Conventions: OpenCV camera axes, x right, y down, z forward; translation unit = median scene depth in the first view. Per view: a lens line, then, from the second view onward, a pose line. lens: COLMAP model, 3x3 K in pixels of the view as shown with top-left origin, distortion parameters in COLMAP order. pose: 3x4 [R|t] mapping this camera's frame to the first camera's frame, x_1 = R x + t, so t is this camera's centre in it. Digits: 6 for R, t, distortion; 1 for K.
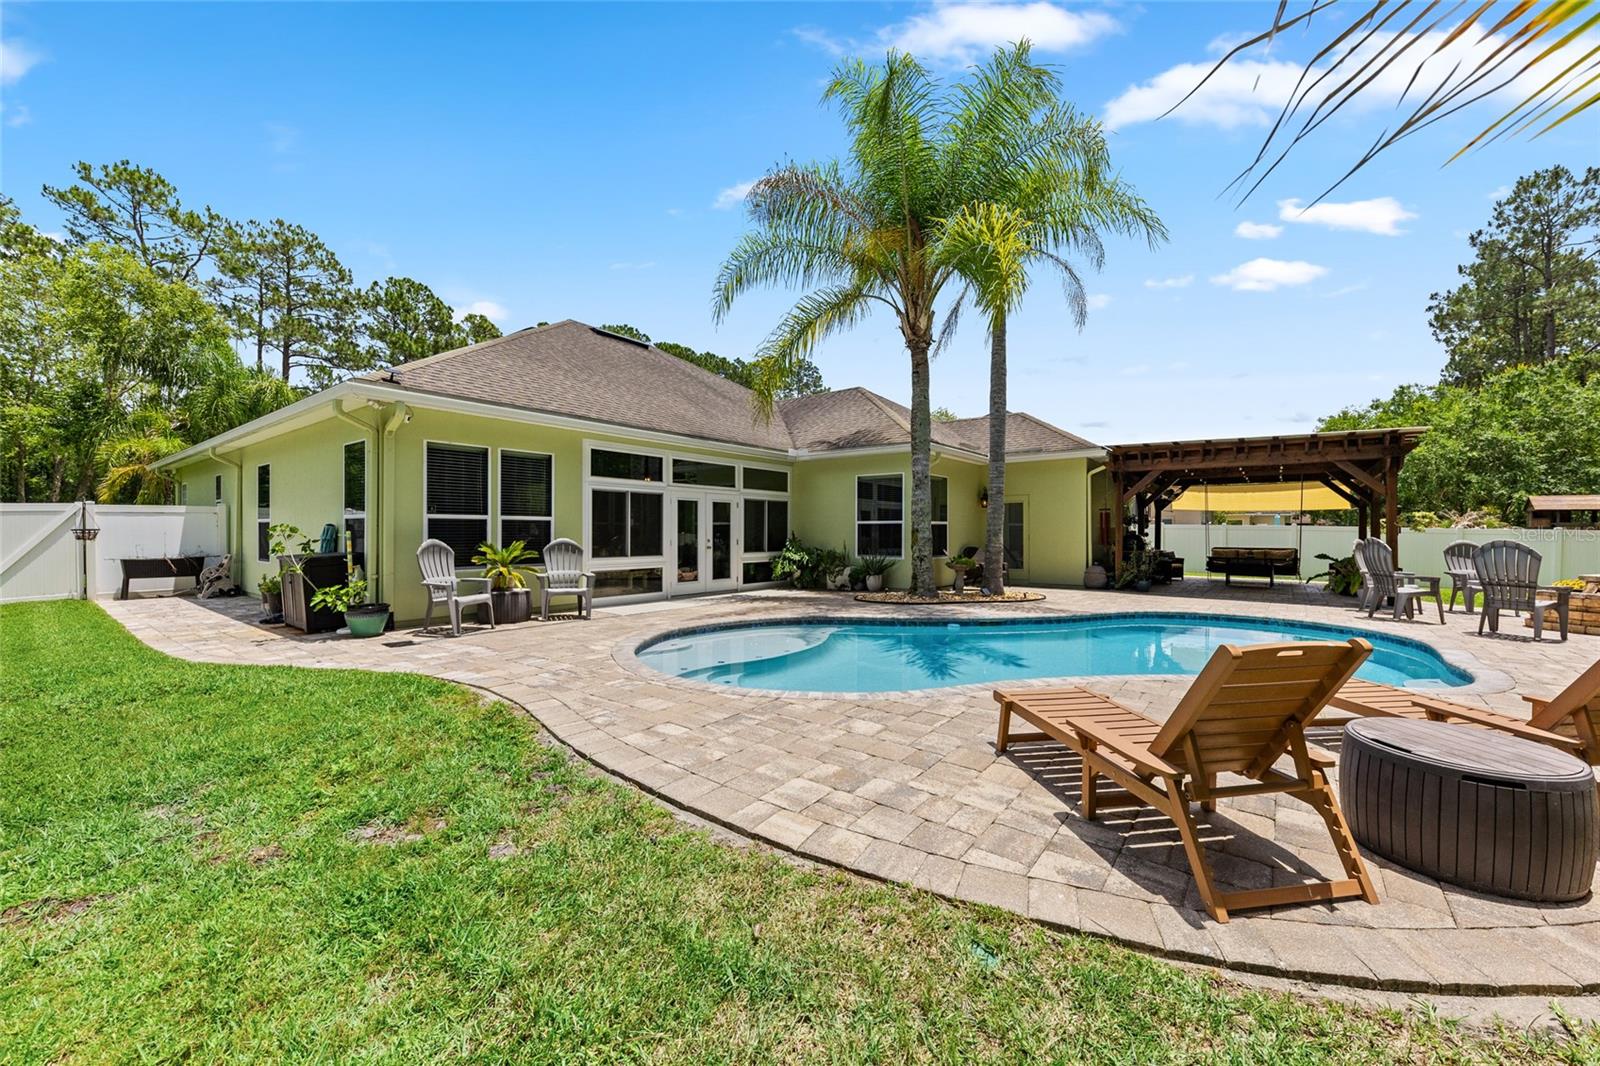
lens RADIAL K [[617.2, 0, 800.4], [0, 617.2, 523.1], [0, 0, 1]] dist [0.008858, -0.001886]
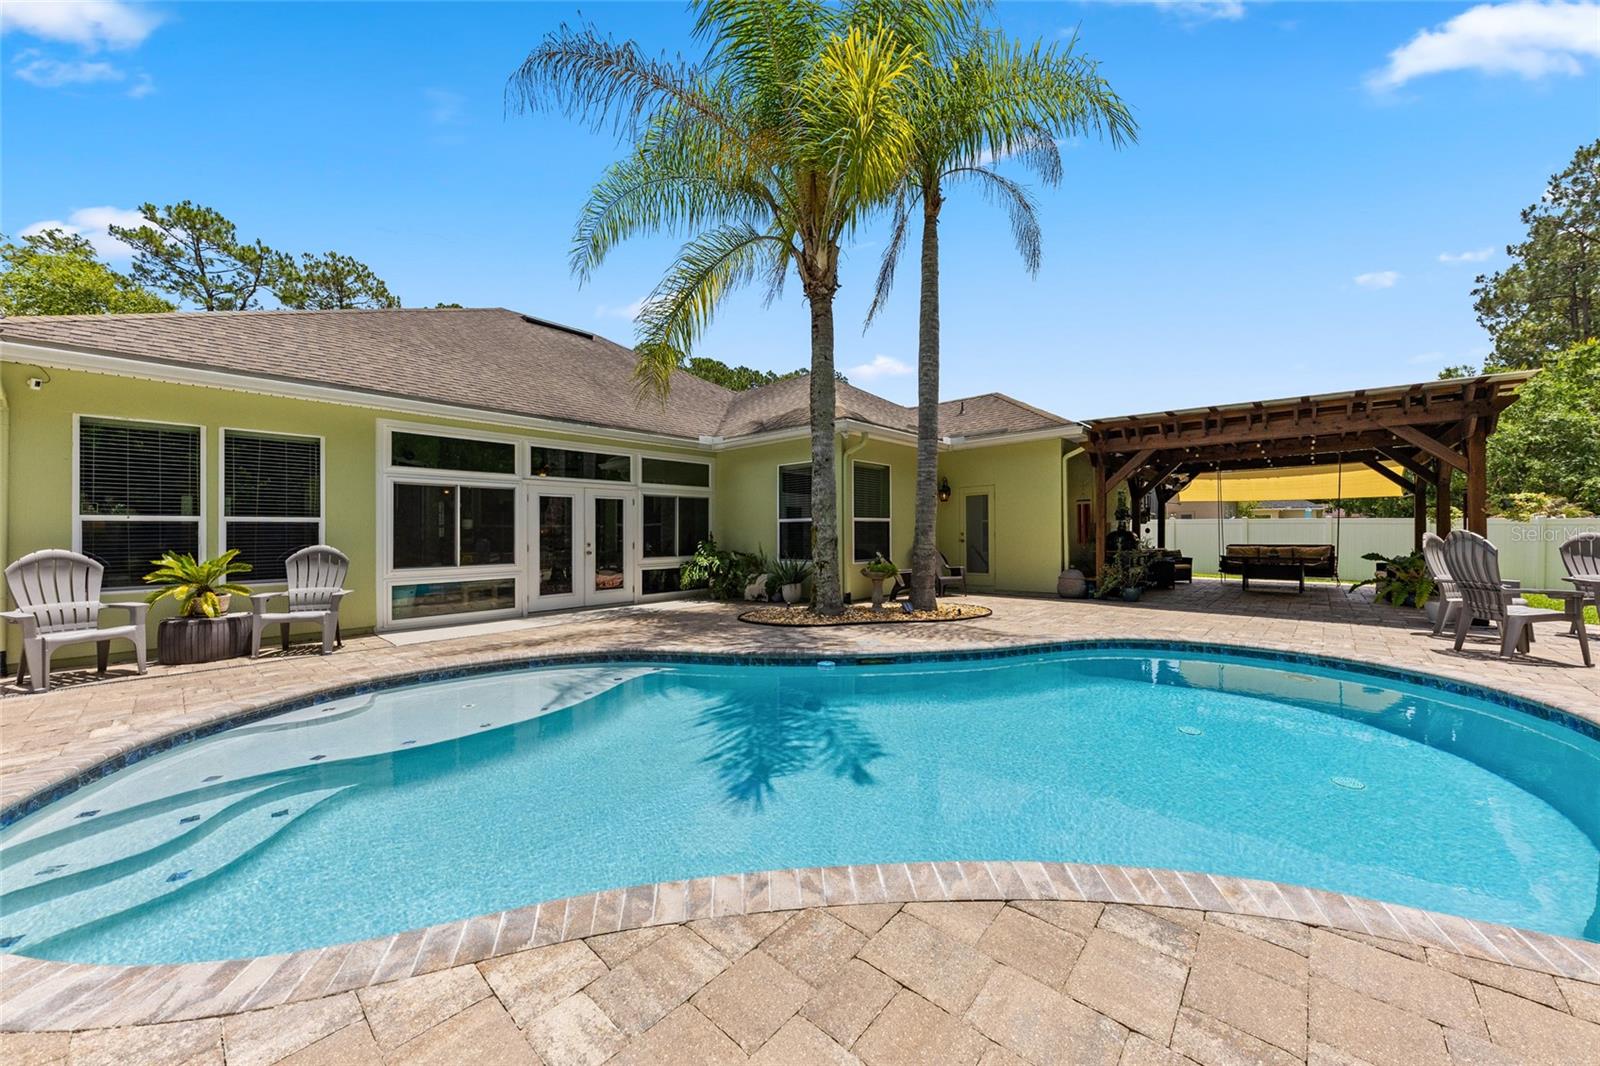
lens RADIAL K [[557.5, 0, 808.3], [0, 557.5, 529.0], [0, 0, 1]] dist [0.006117, -0.000385]
pose [[0.997264, -0.013379, -0.072699, 0.191431], [0.013913, 0.999880, 0.006850, 0.005850], [0.072599, -0.007843, 0.997330, 0.249719]]
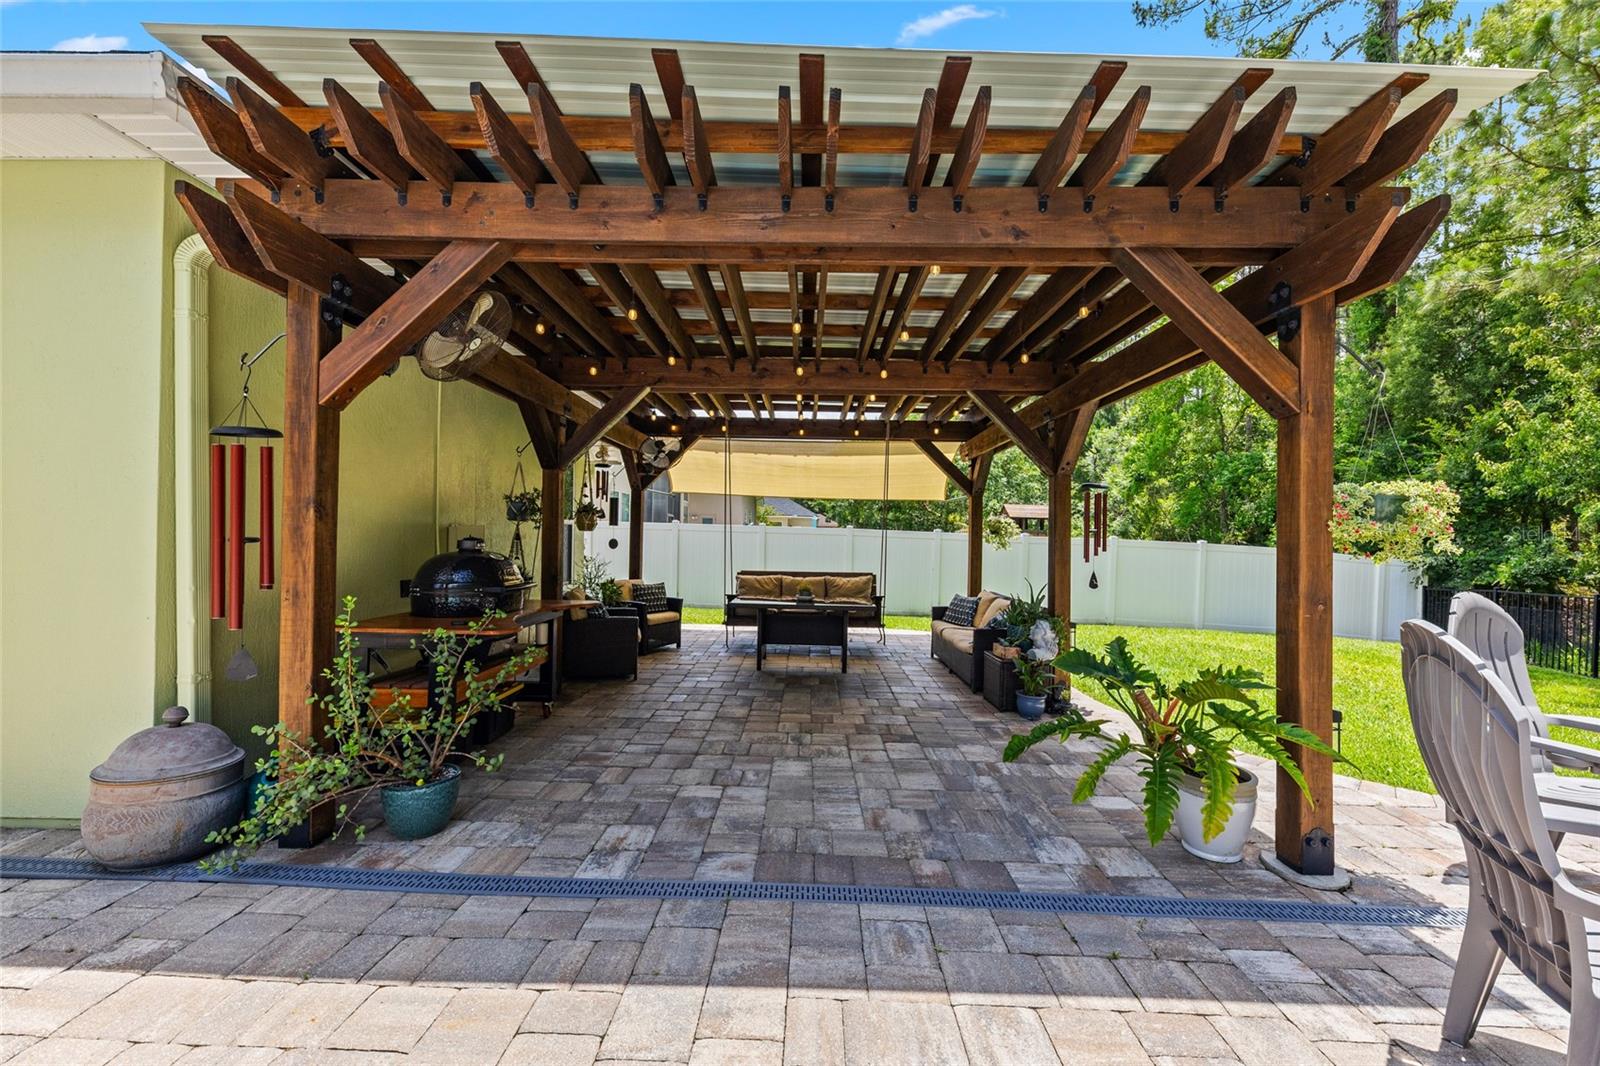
lens RADIAL K [[624.1, 0, 795.8], [0, 624.1, 535.3], [0, 0, 1]] dist [0.000085, -0.001143]
pose [[0.800053, 0.009046, 0.599861, 0.531465], [-0.023252, 0.999603, 0.015937, 0.003166], [-0.599478, -0.026699, 0.799946, 0.759208]]
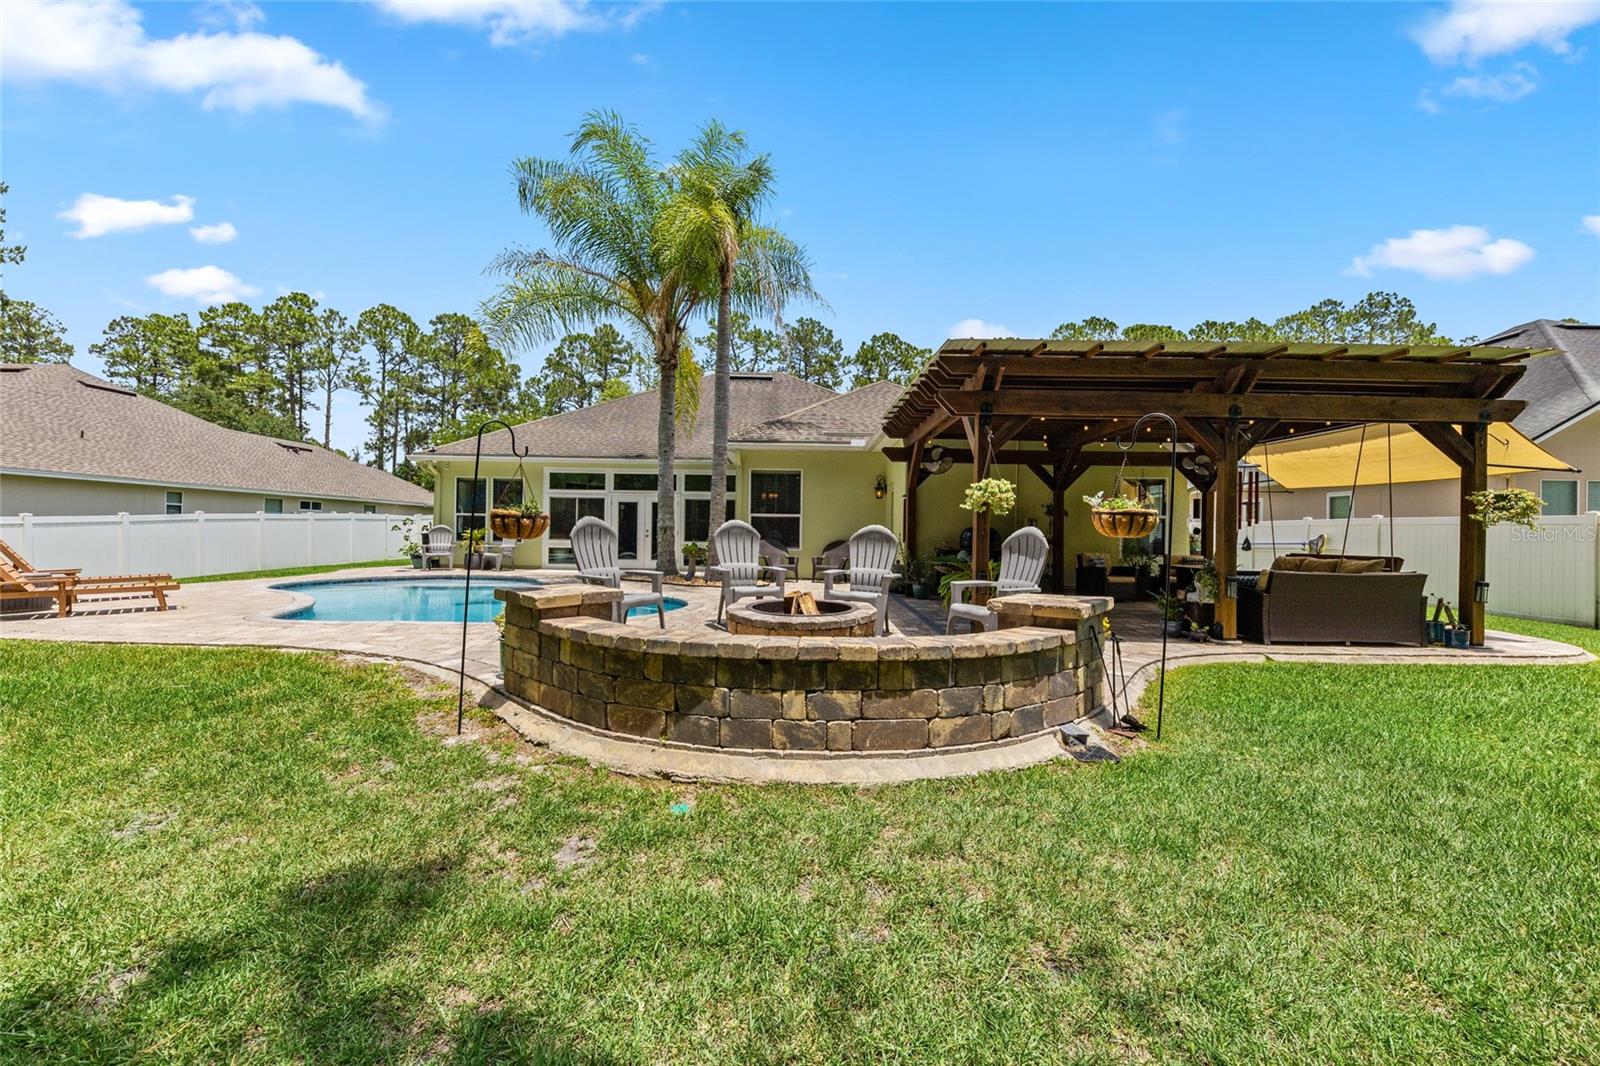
lens RADIAL K [[617.2, 0, 813.2], [0, 617.2, 528.3], [0, 0, 1]] dist [0.008858, -0.001886]
pose [[0.619752, 0.000529, -0.784798, 1.083225], [-0.001255, 0.999999, -0.000317, 0.021535], [0.784797, 0.001182, 0.619752, 0.412918]]
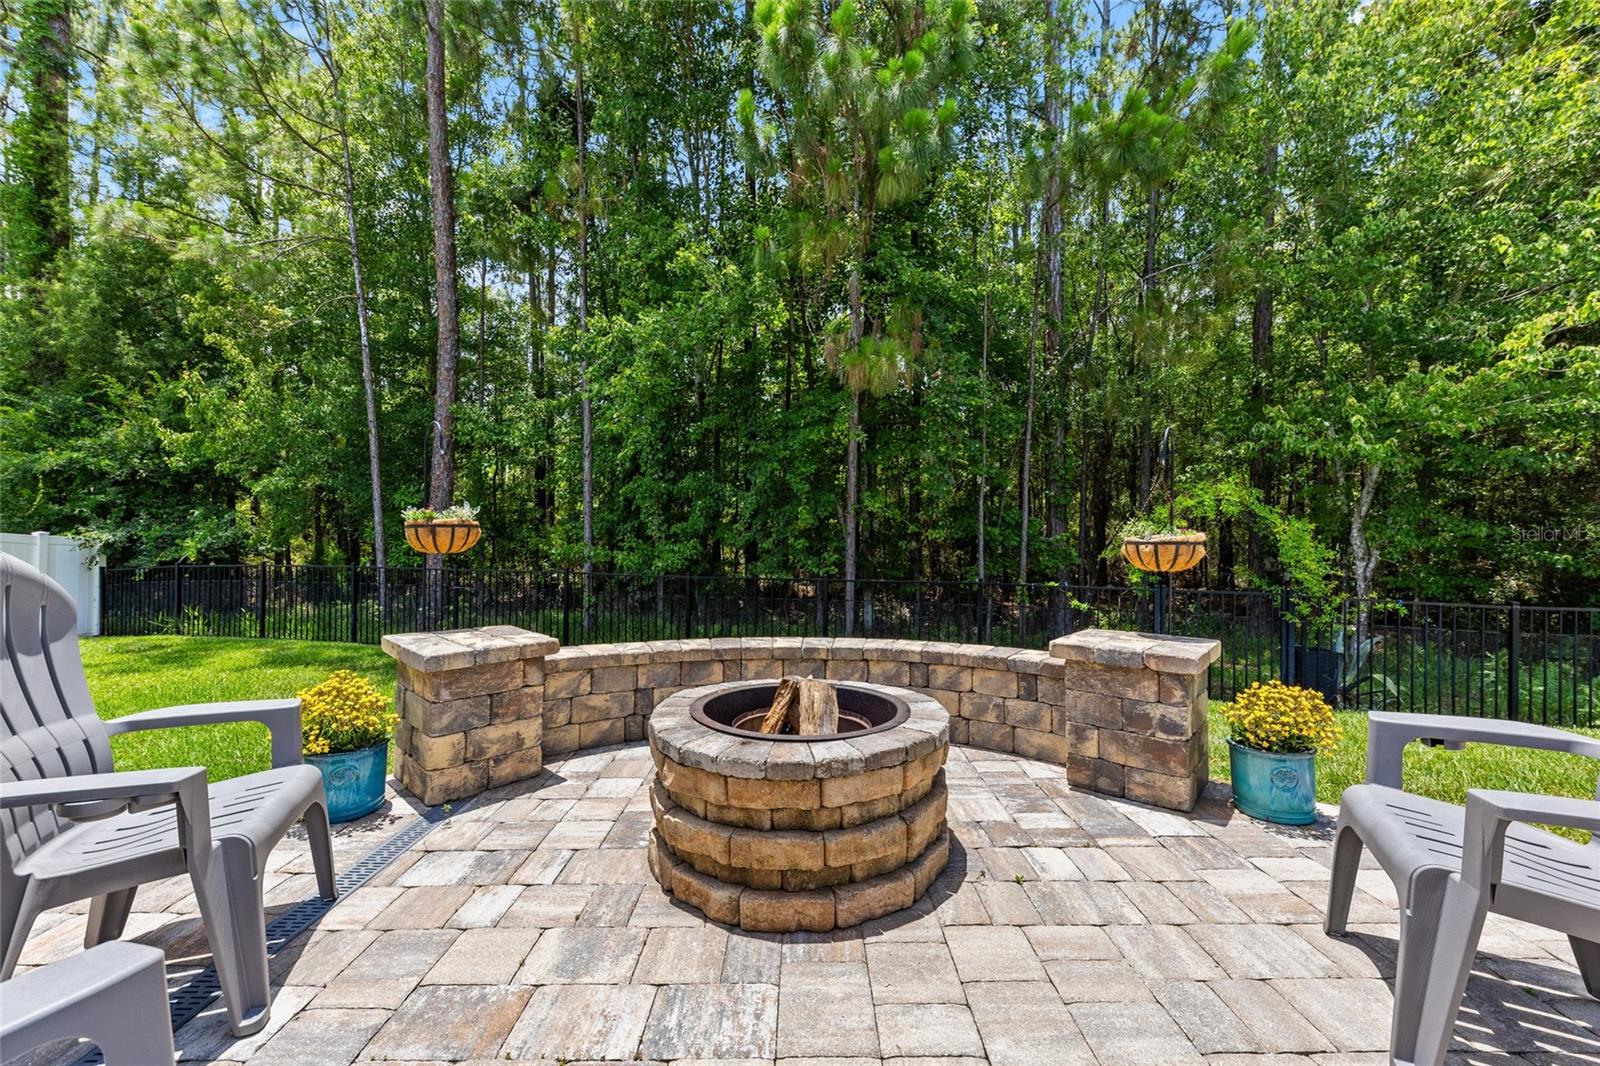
lens RADIAL K [[617.2, 0, 804.1], [0, 617.2, 533.9], [0, 0, 1]] dist [0.008858, -0.001886]
pose [[-0.629752, -0.007618, 0.776759, 0.667938], [-0.019253, 0.999798, -0.005803, 0.018221], [-0.776558, -0.018610, -0.629771, 0.740346]]
